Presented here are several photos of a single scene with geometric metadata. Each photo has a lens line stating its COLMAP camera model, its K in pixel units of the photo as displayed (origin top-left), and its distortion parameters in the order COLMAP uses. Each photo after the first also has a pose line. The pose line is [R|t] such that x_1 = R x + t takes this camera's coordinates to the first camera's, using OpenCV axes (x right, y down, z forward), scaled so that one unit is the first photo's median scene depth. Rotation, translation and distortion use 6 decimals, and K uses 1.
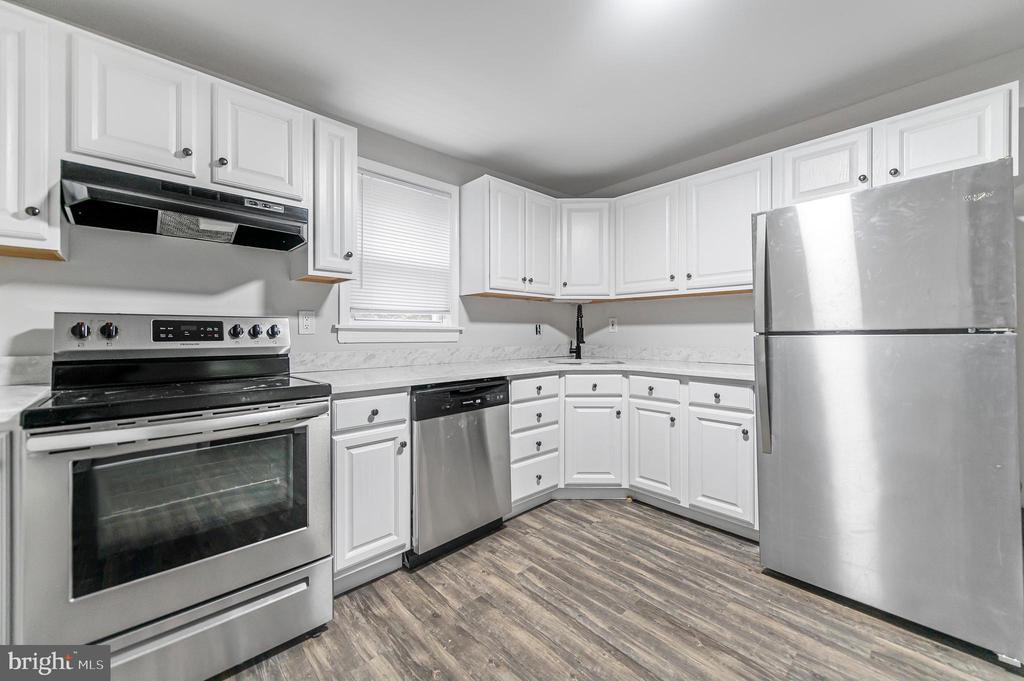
lens RADIAL K [[399.9, 0, 512.2], [0, 399.9, 333.3], [0, 0, 1]] dist [0.001821, -0.000557]
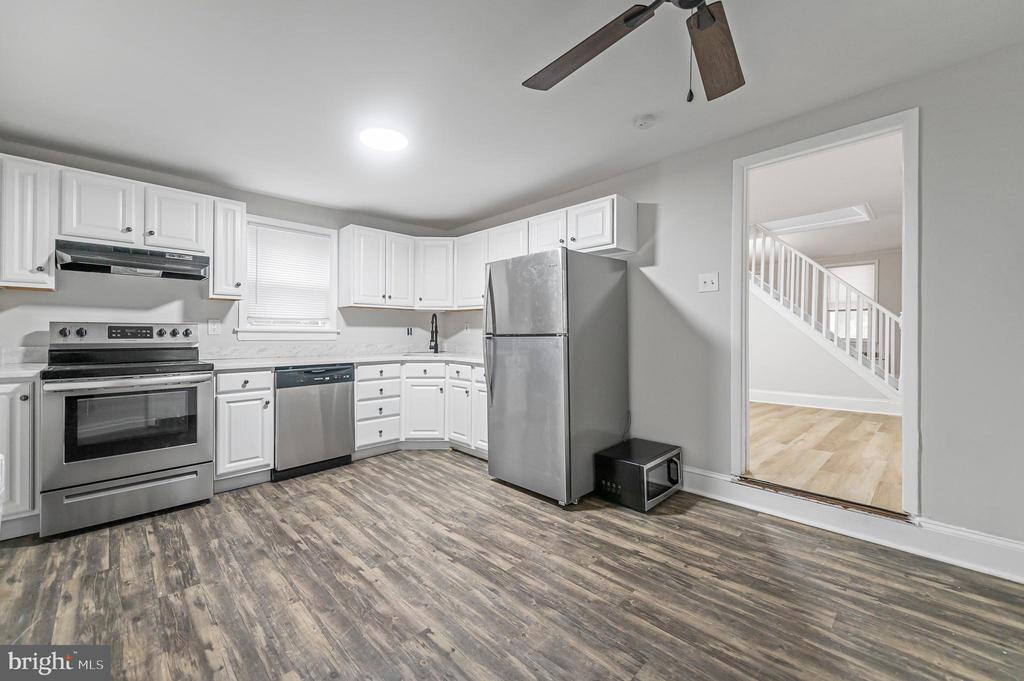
lens RADIAL K [[435.3, 0, 544.4], [0, 435.3, 332.1], [0, 0, 1]] dist [-0.000468, -0.000330]
pose [[0.998900, 0.005056, 0.046620, 0.756212], [-0.004960, 0.999985, -0.002186, -0.010899], [-0.046630, 0.001952, 0.998910, -0.810970]]
